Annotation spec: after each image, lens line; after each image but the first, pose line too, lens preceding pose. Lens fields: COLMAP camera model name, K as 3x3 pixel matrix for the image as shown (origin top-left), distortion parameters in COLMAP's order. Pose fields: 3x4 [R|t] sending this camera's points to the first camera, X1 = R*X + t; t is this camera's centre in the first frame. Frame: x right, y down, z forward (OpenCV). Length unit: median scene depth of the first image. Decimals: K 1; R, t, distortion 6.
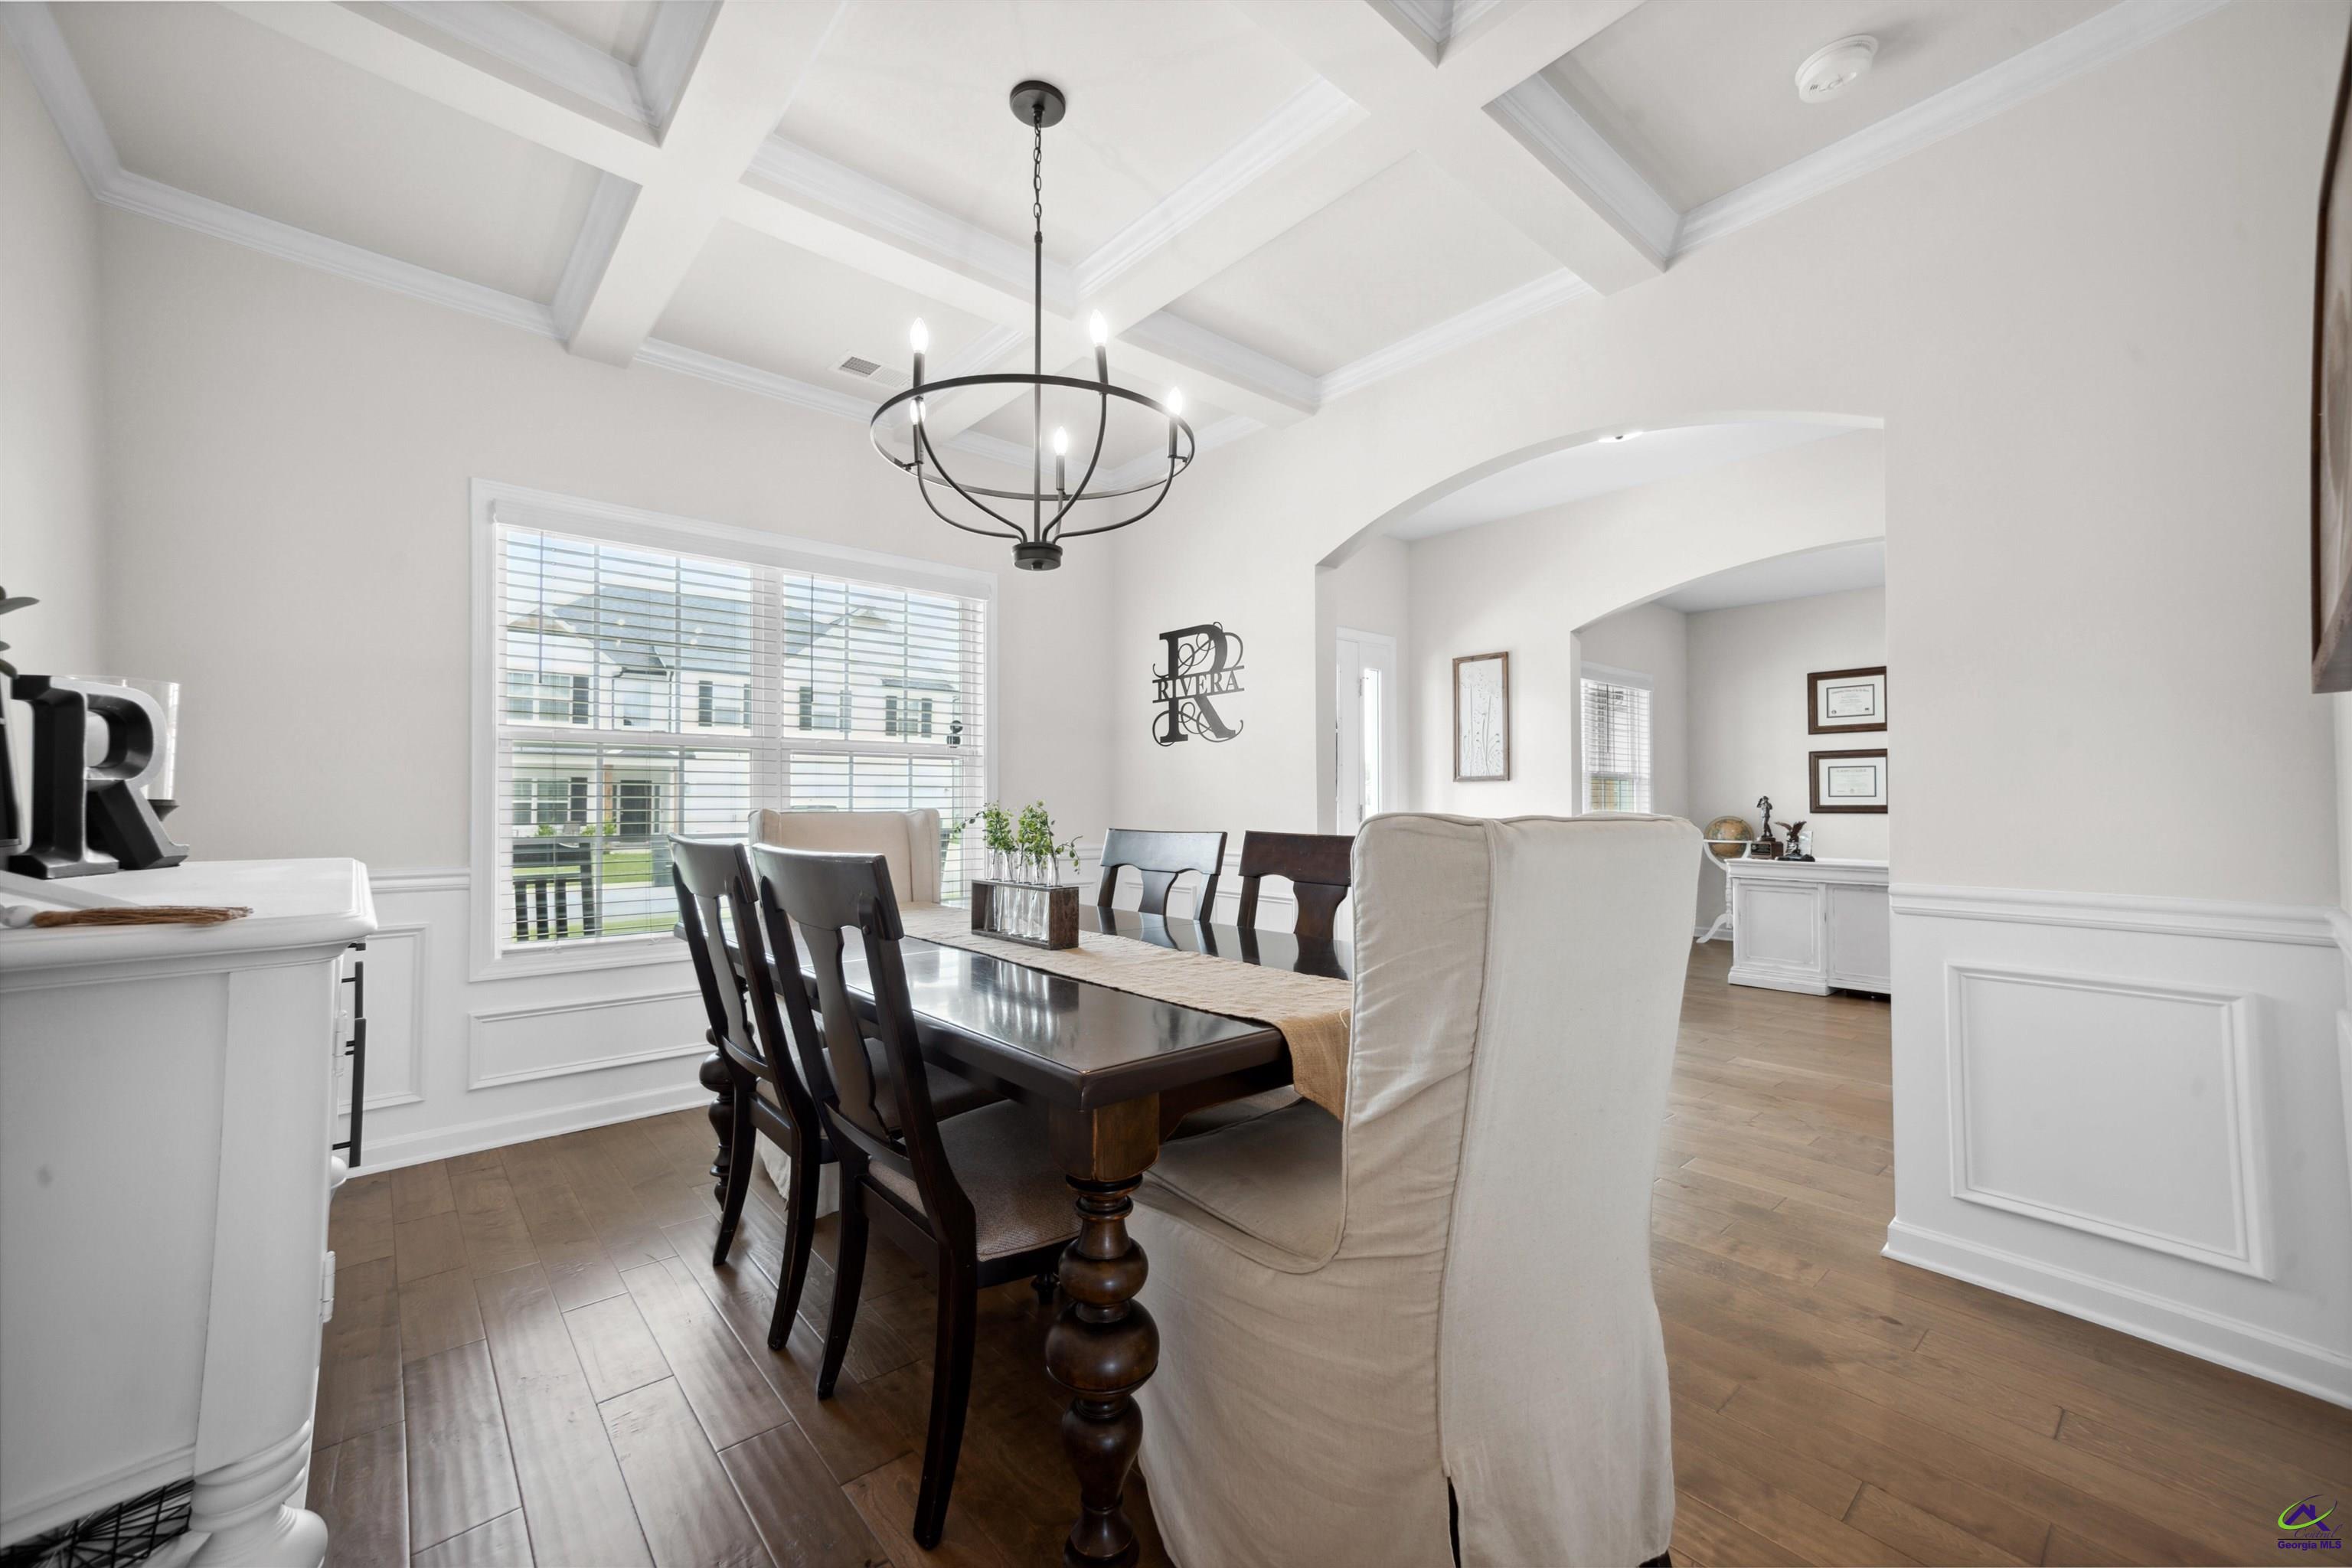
lens RADIAL K [[941.8, 0, 1166.8], [0, 941.8, 777.2], [0, 0, 1]] dist [0.001336, 0.000079]
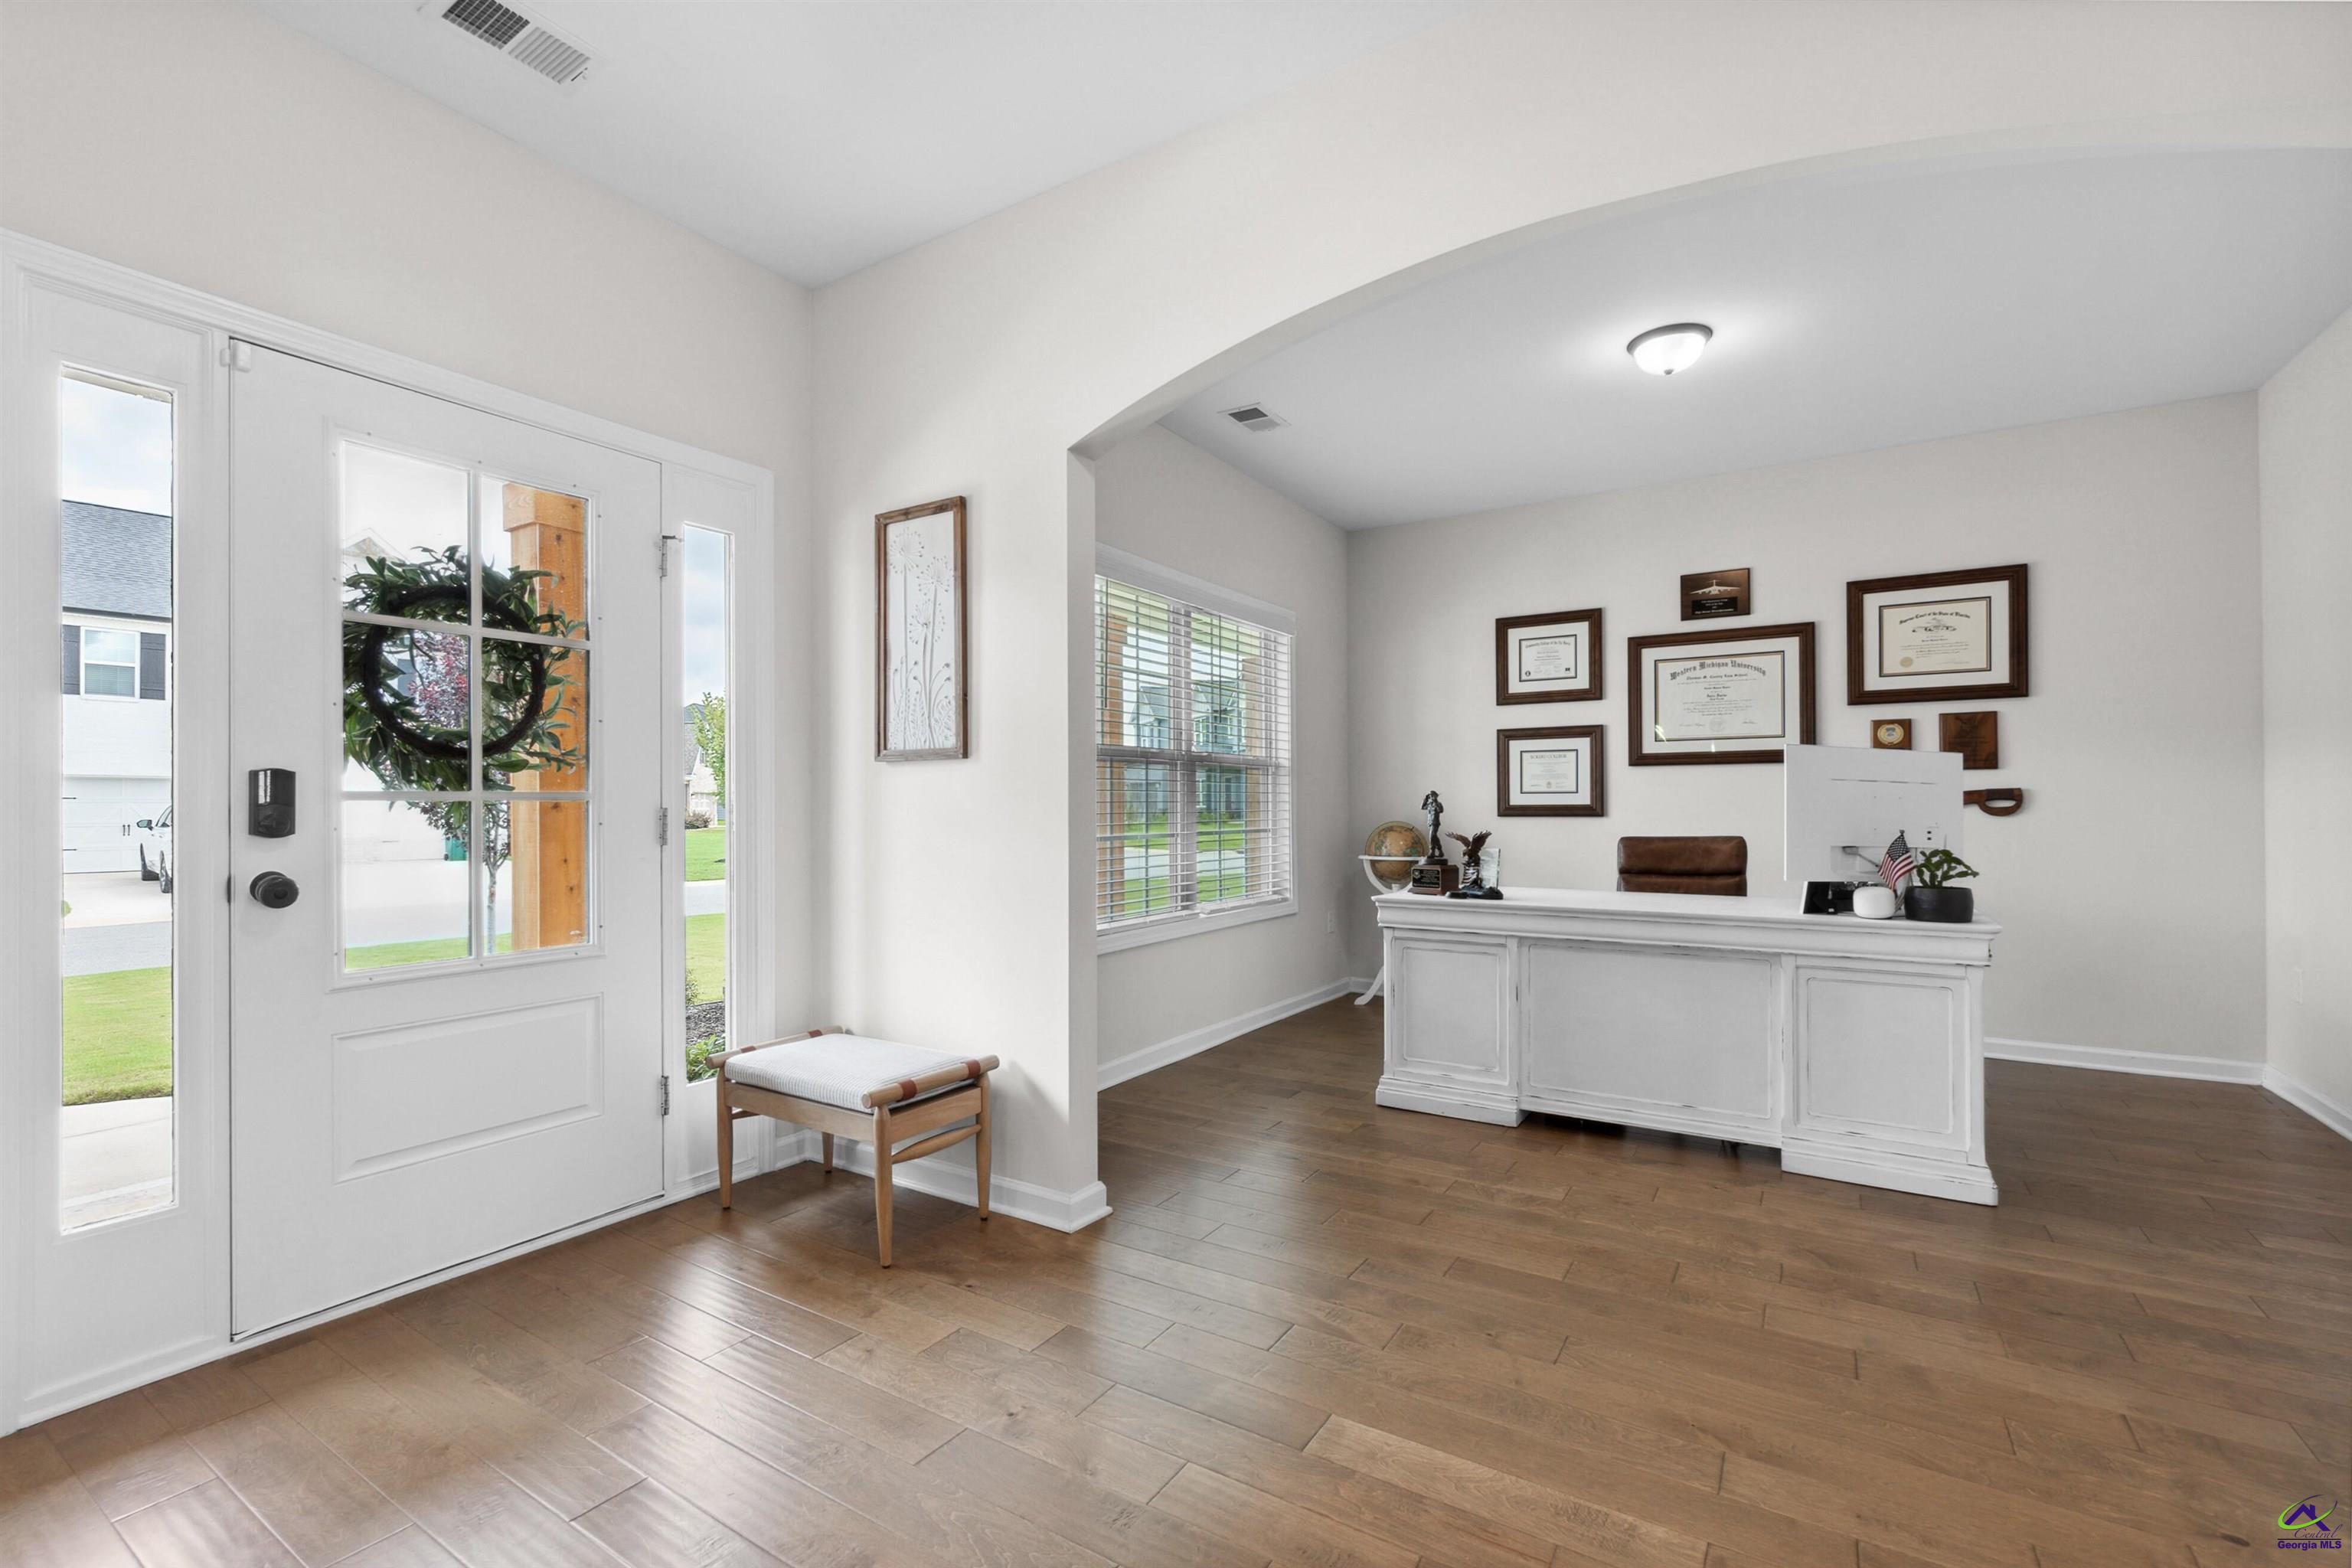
lens RADIAL K [[1036.5, 0, 1168.6], [0, 1036.5, 787.4], [0, 0, 1]] dist [-0.000863, -0.000291]
pose [[0.958643, 0.000754, 0.284611, 0.283534], [-0.004090, 0.999930, 0.011126, 0.011056], [-0.284582, -0.011830, 0.958579, 0.410671]]
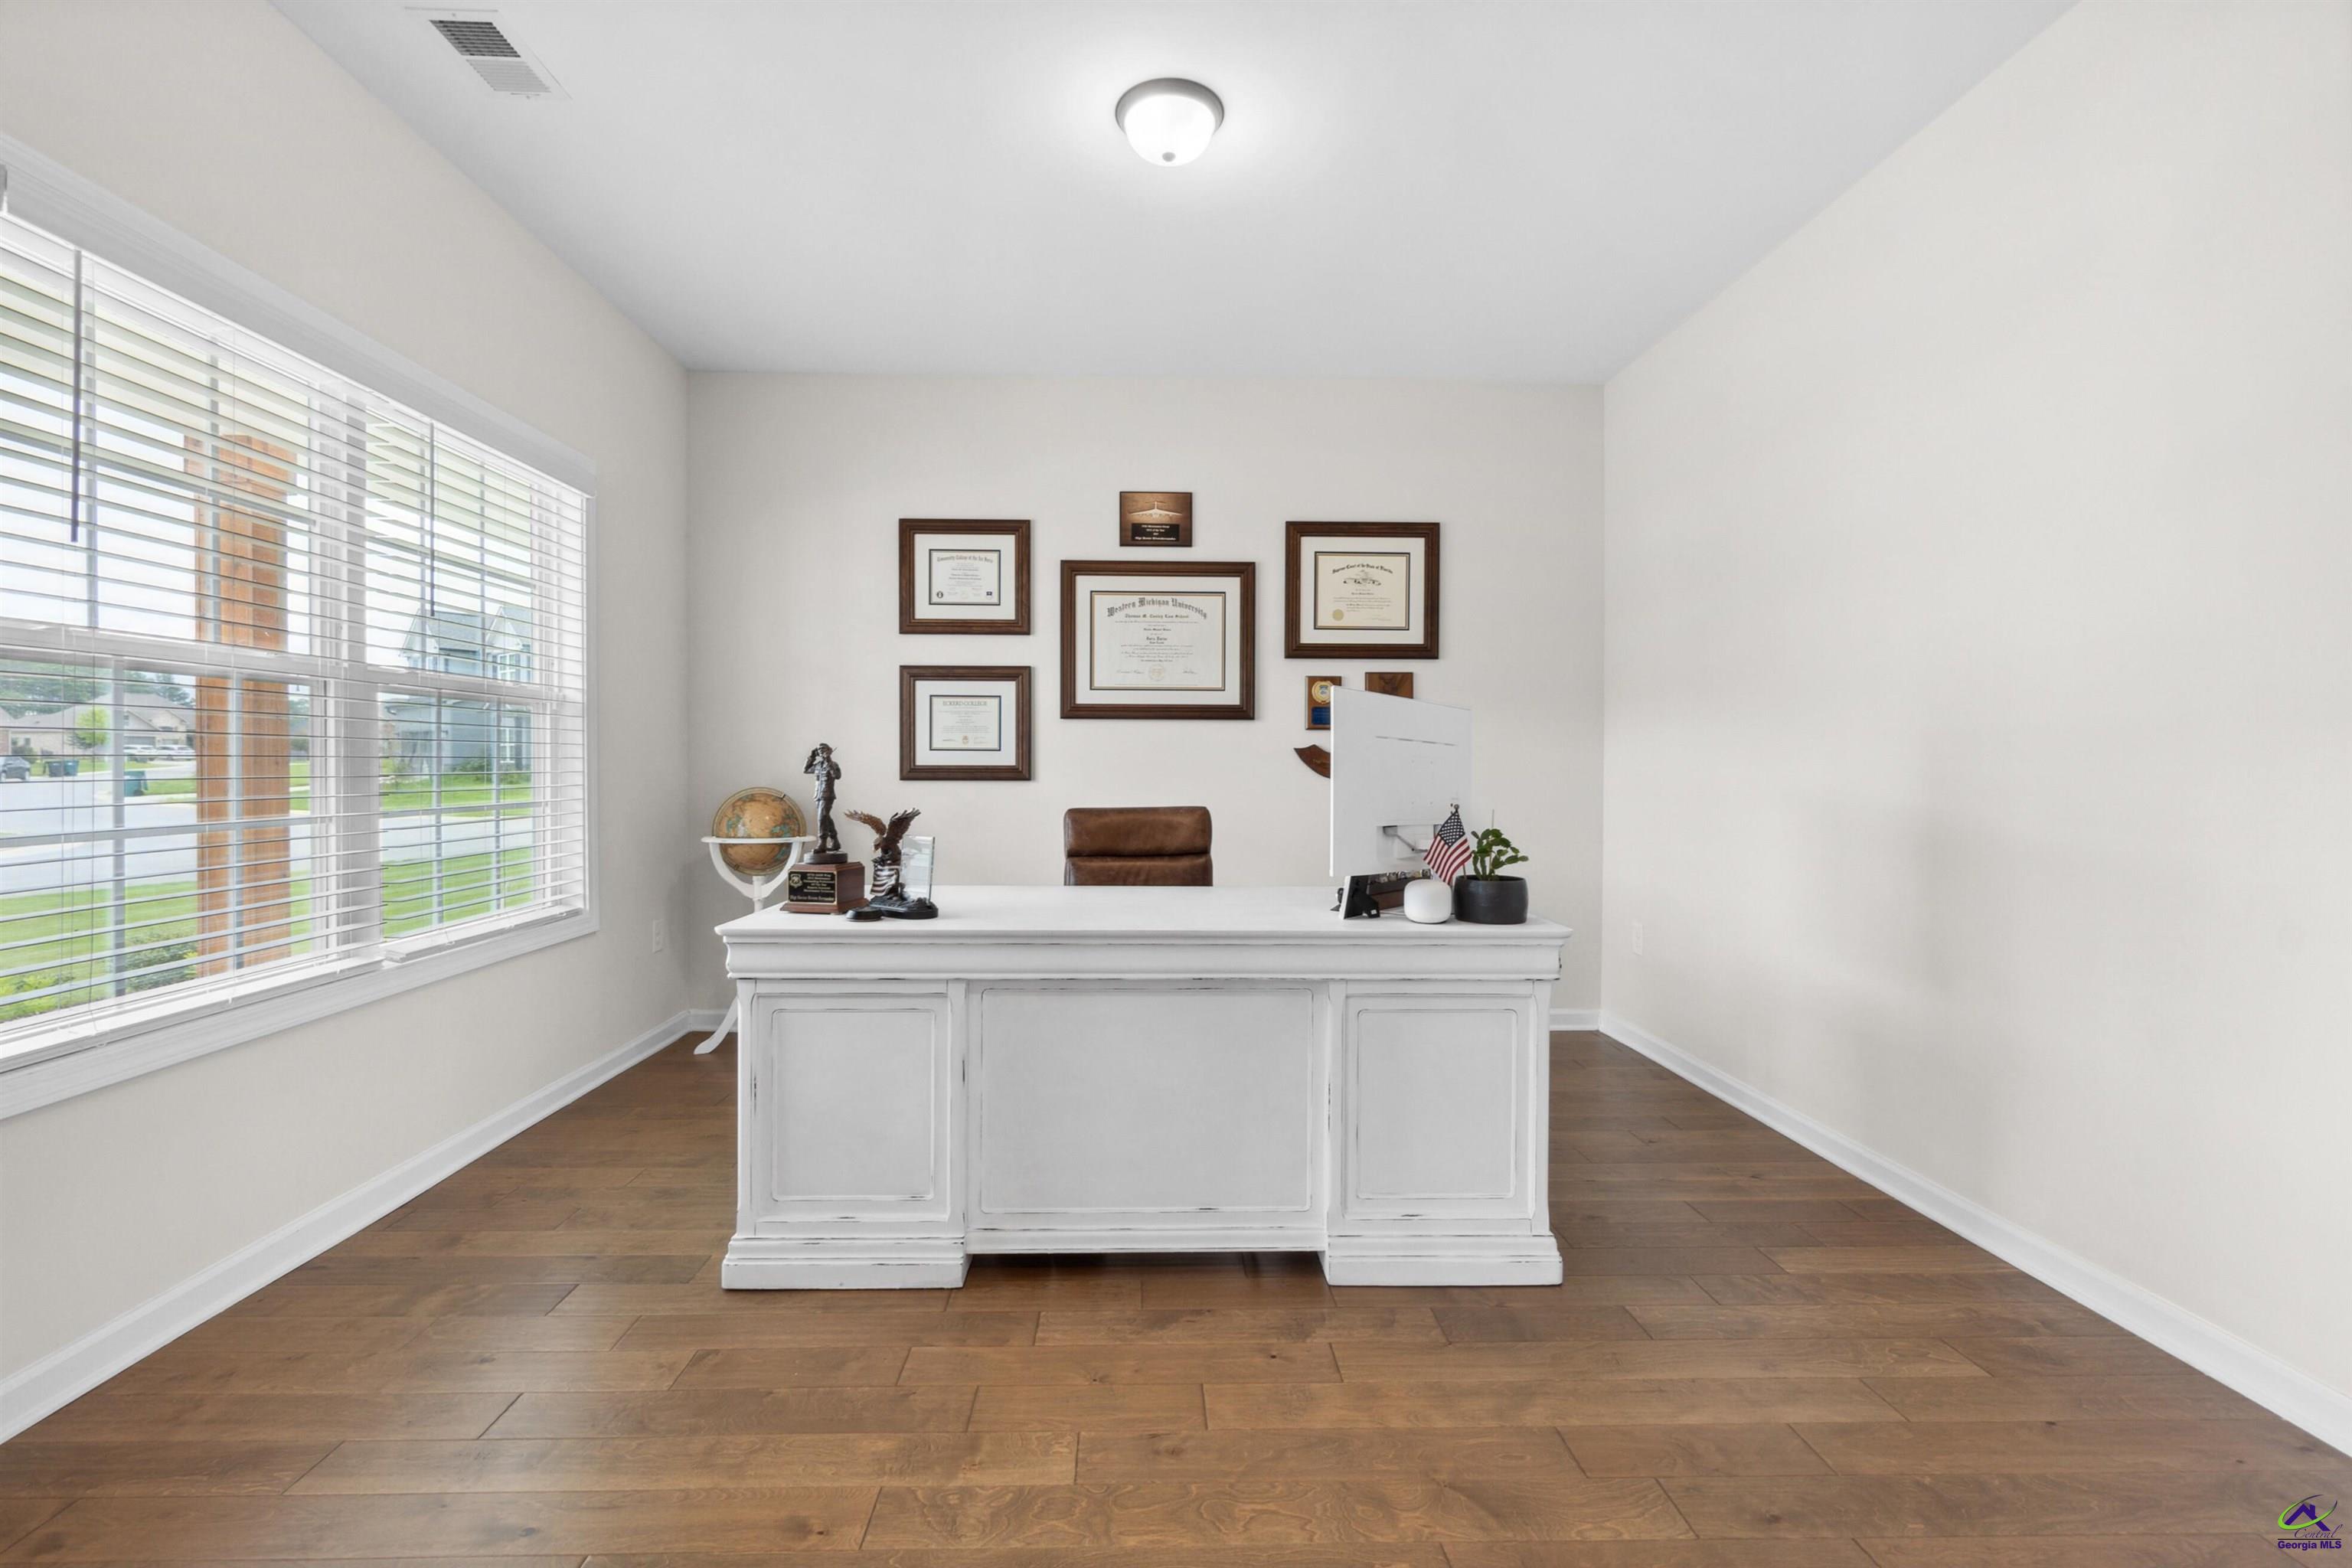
lens RADIAL K [[1036.5, 0, 1168.6], [0, 1036.5, 787.4], [0, 0, 1]] dist [-0.000863, -0.000291]
pose [[0.635659, -0.015018, 0.771824, 0.410457], [-0.027553, 0.998732, 0.042125, 0.016528], [-0.771478, -0.048044, 0.634439, 0.642380]]
